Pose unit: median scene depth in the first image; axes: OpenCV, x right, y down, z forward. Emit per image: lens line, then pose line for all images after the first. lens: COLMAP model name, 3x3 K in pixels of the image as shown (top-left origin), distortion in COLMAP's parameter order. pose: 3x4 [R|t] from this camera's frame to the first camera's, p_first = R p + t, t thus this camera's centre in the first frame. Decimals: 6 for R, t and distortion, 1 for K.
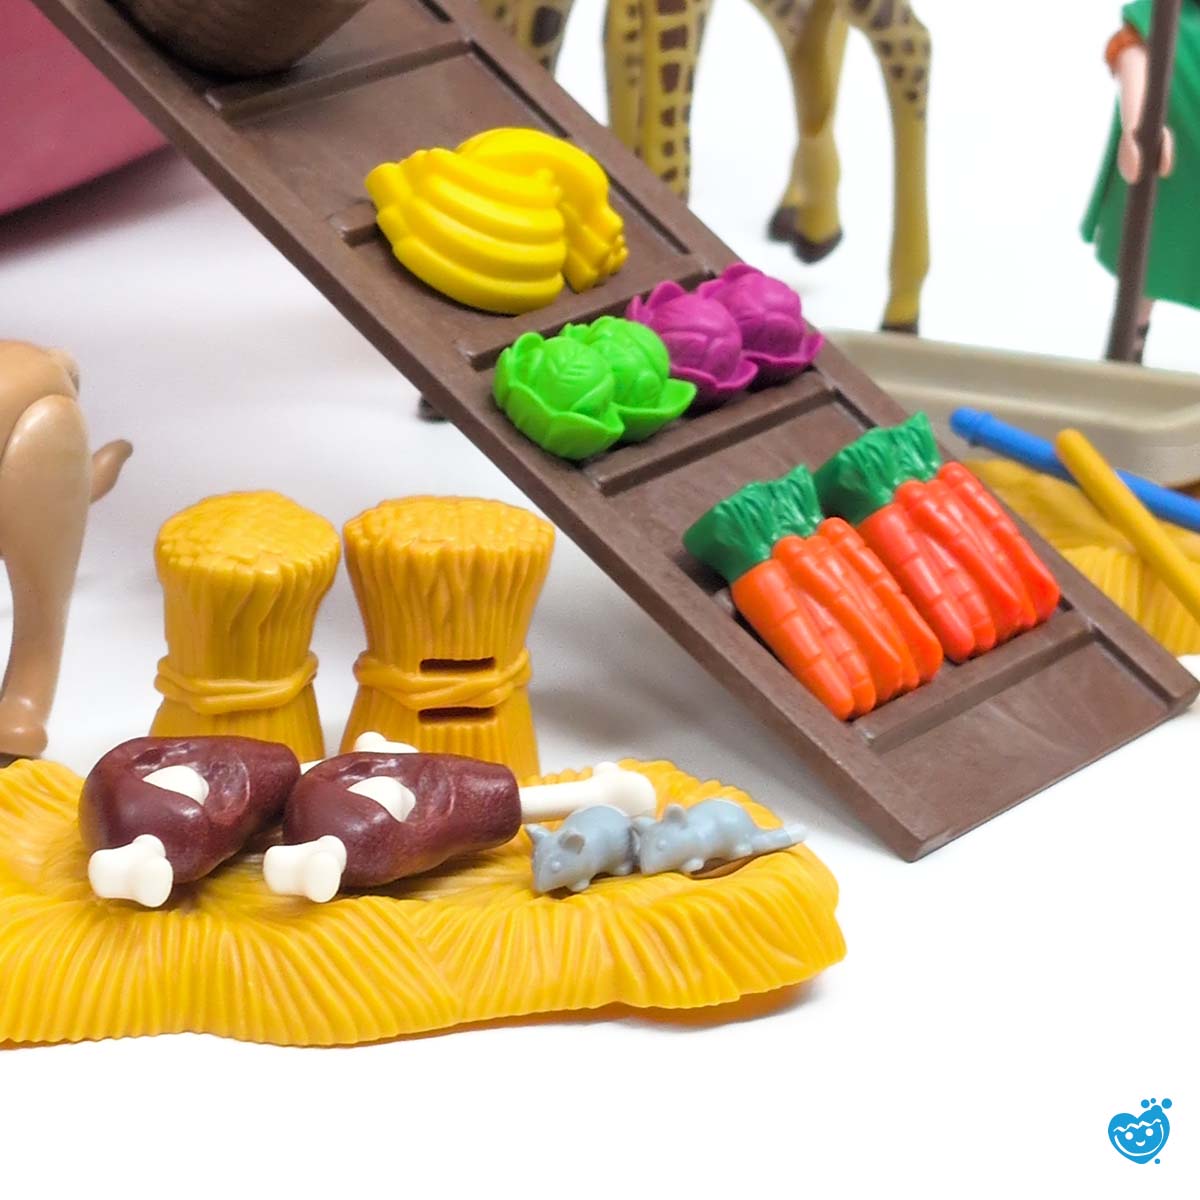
lens RADIAL K [[5029.5, 0, 600.0], [0, 5029.5, 600.0], [0, 0, 1]] dist [0.269129, -1.033162]
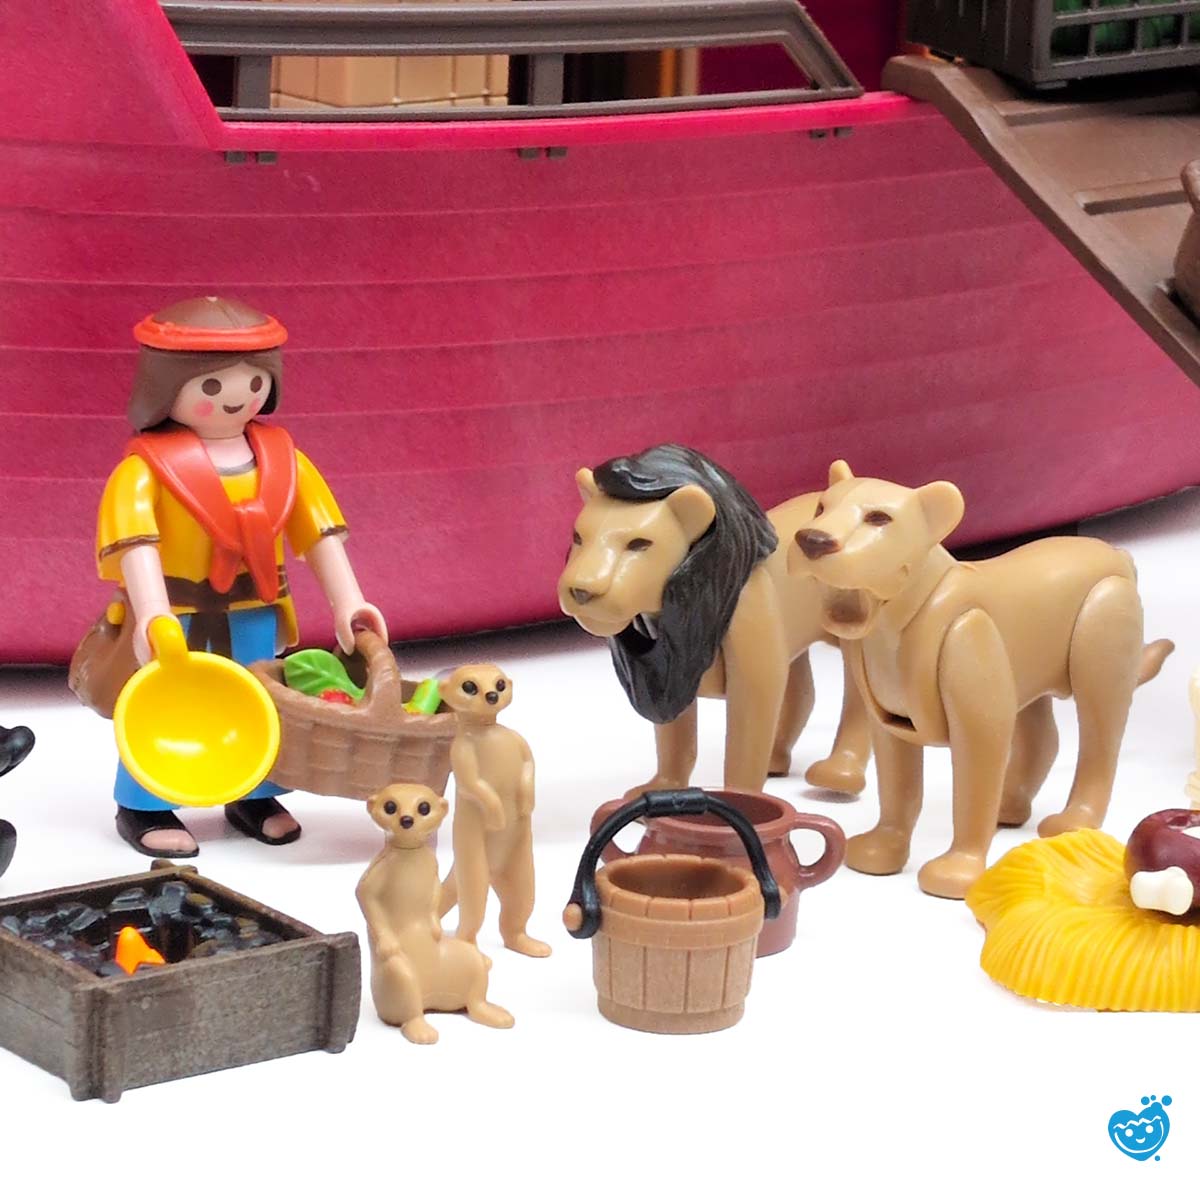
lens RADIAL K [[5029.5, 0, 600.0], [0, 5029.5, 600.0], [0, 0, 1]] dist [0.269129, -1.033162]
pose [[0.978390, 0.036253, -0.203563, 0.031013], [-0.061783, 0.990789, -0.120498, 0.146690], [0.197320, 0.130471, 0.971618, -0.340848]]
